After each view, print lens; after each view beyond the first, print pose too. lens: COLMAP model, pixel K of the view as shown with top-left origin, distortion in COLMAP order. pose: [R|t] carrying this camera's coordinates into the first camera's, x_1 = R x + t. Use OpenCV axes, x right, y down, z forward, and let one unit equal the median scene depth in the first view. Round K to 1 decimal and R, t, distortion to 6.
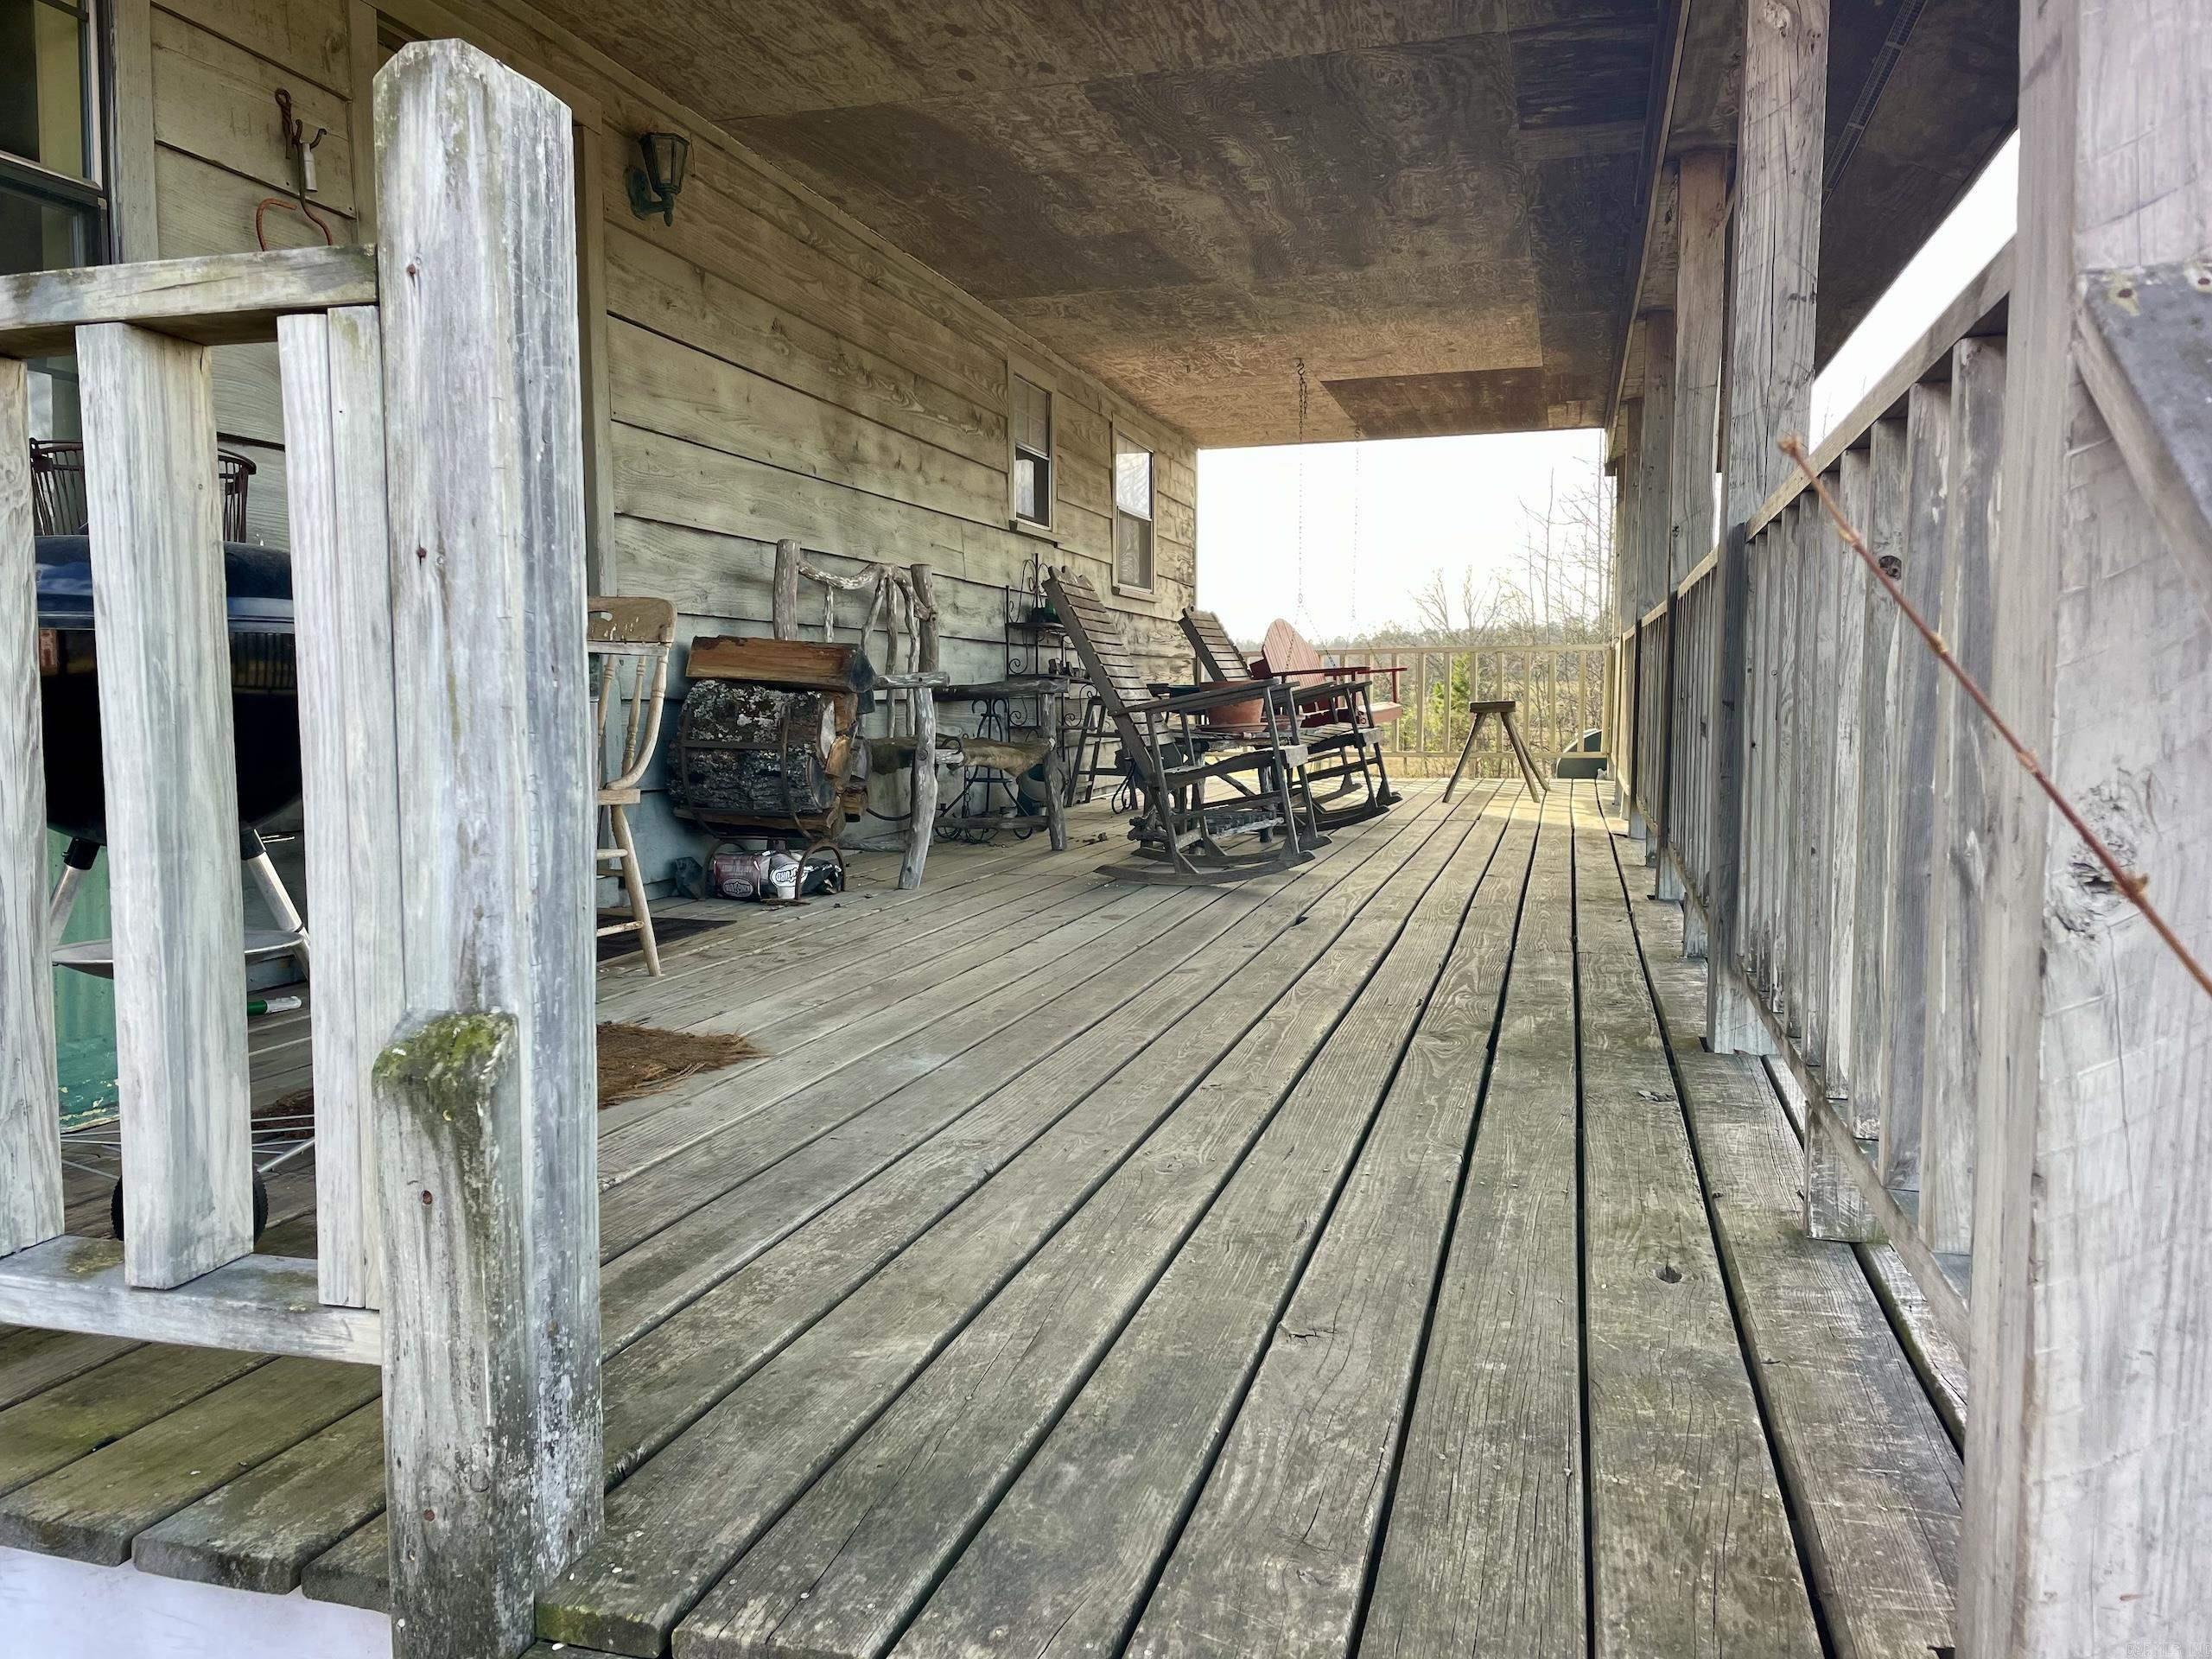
lens RADIAL K [[1673.6, 0, 1106.0], [0, 1673.6, 829.5], [0, 0, 1]] dist [0.099387, -0.127197]
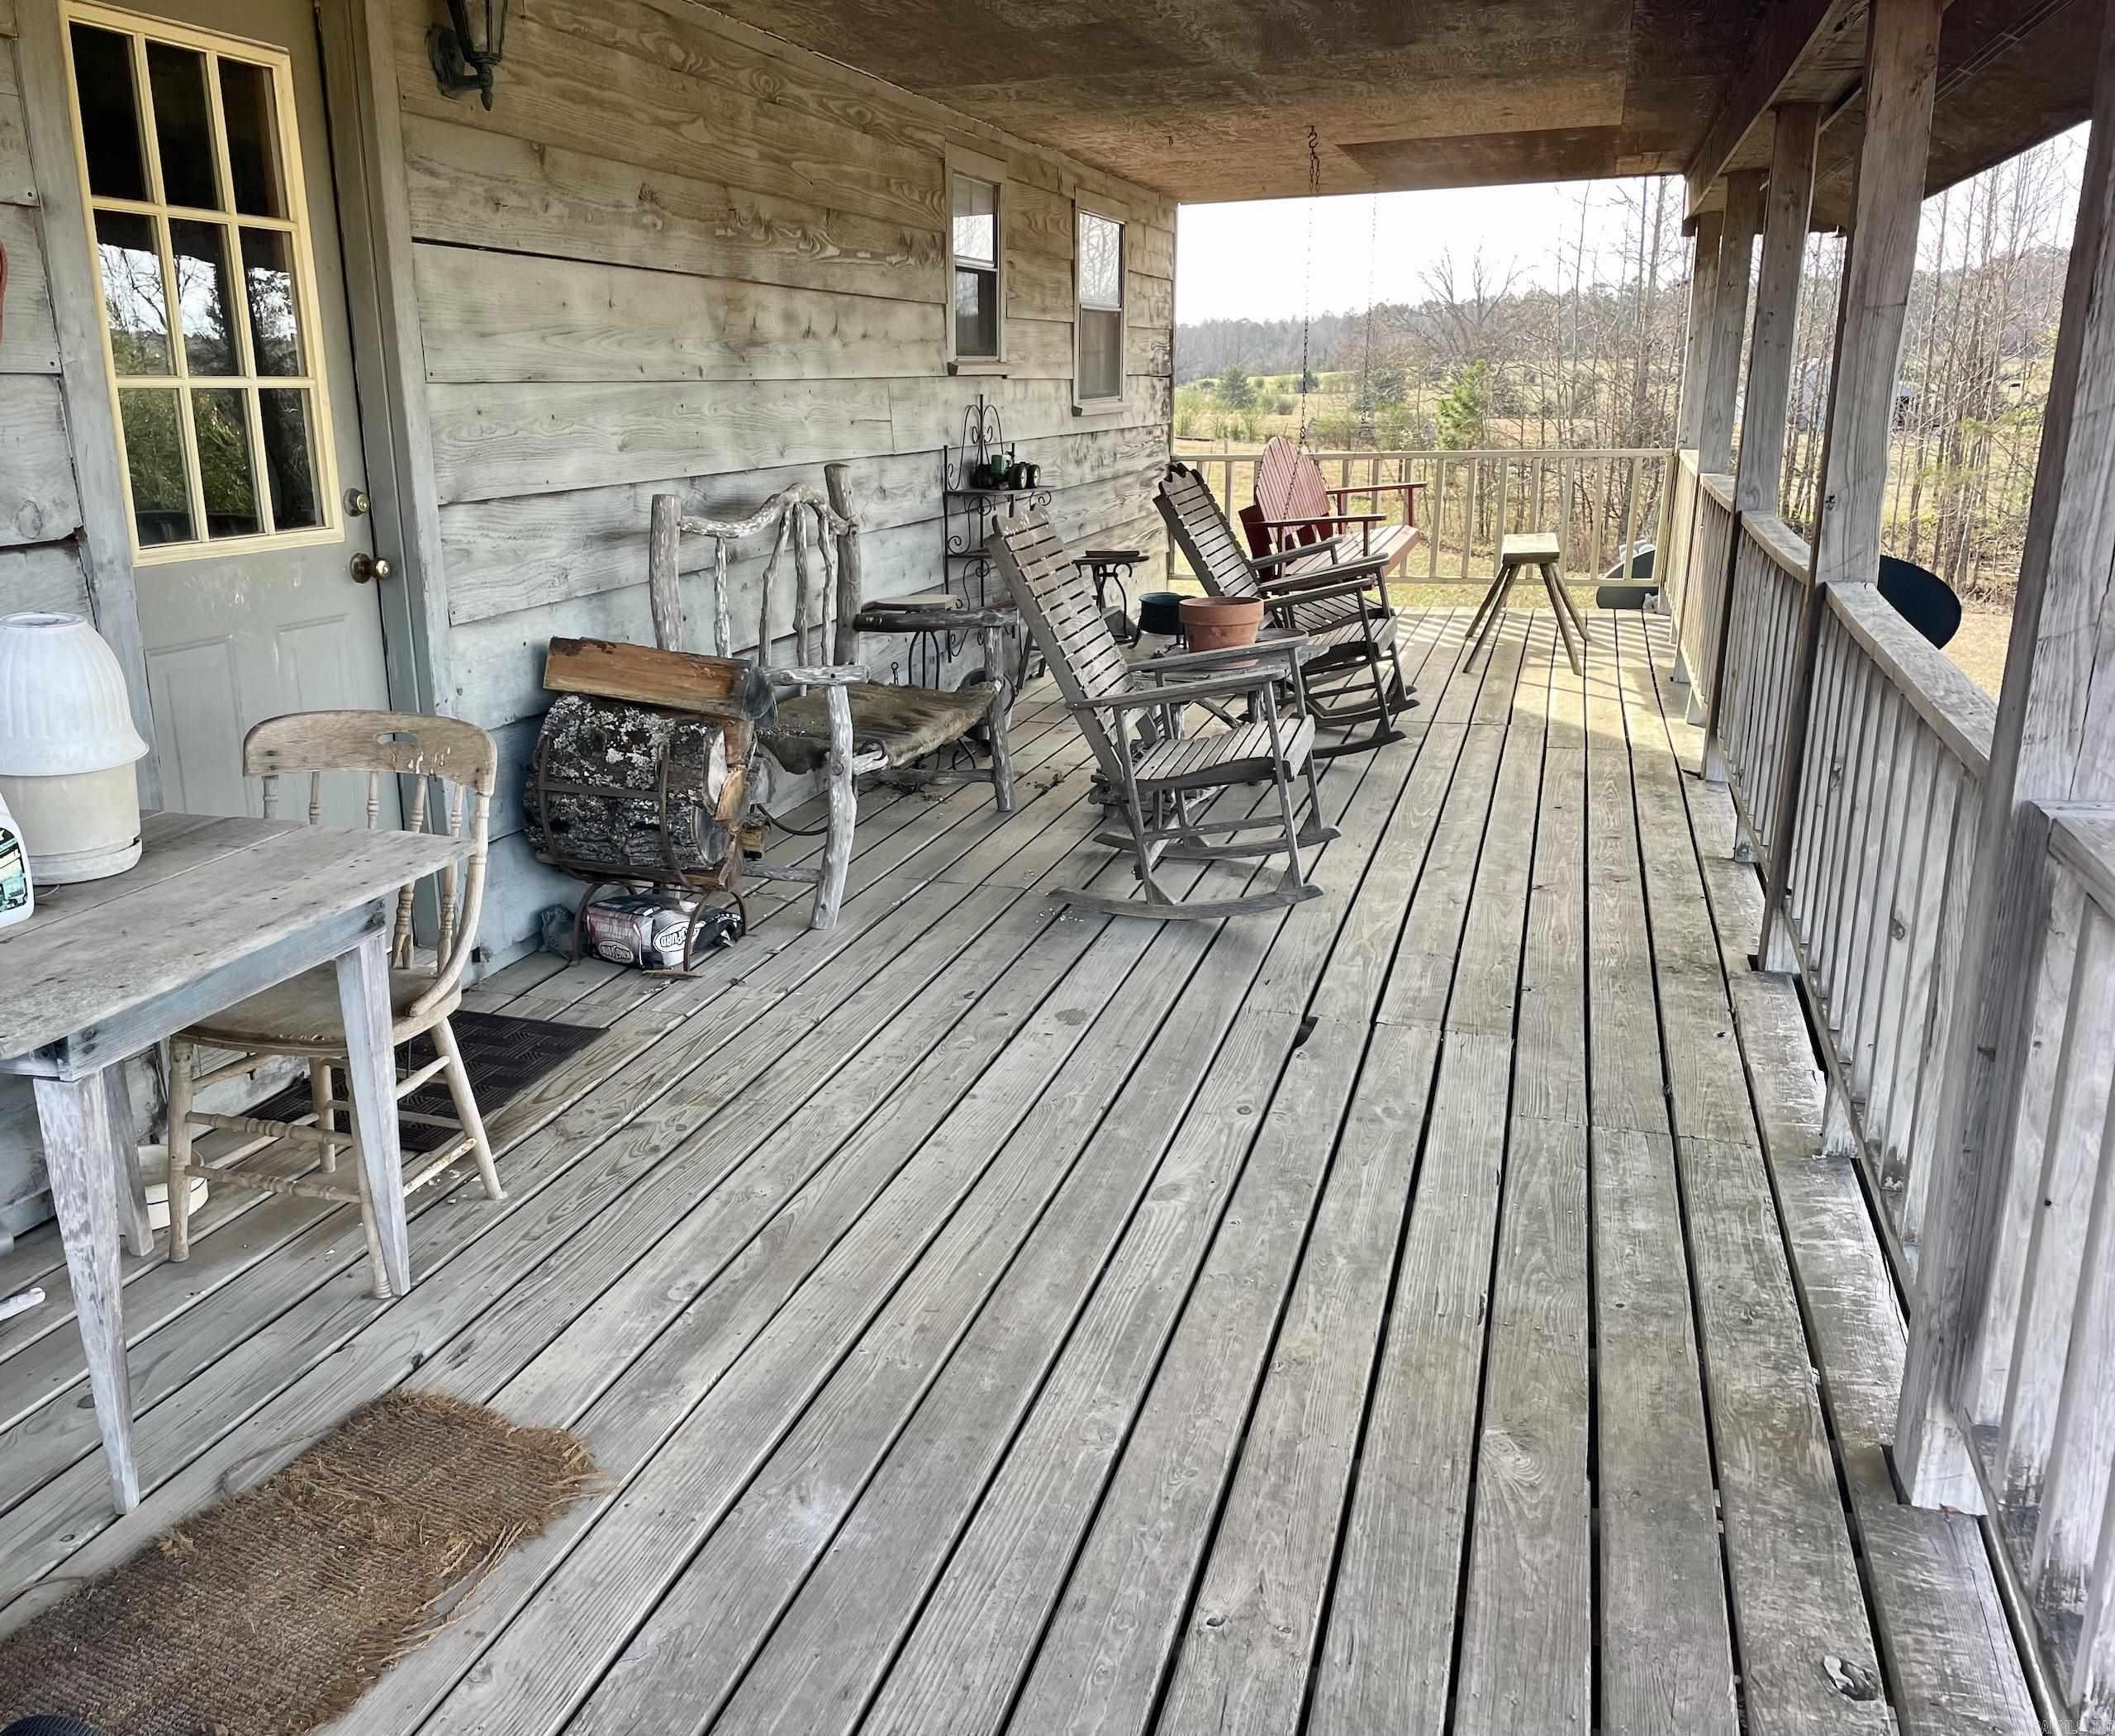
lens RADIAL K [[1759.1, 0, 942.5], [0, 1759.1, 865.0], [0, 0, 1]] dist [0.099922, -0.133503]
pose [[0.997758, 0.006852, -0.066570, -0.001093], [0.005790, 0.982175, 0.187879, -0.138690], [0.066671, -0.187843, 0.979934, 0.137803]]
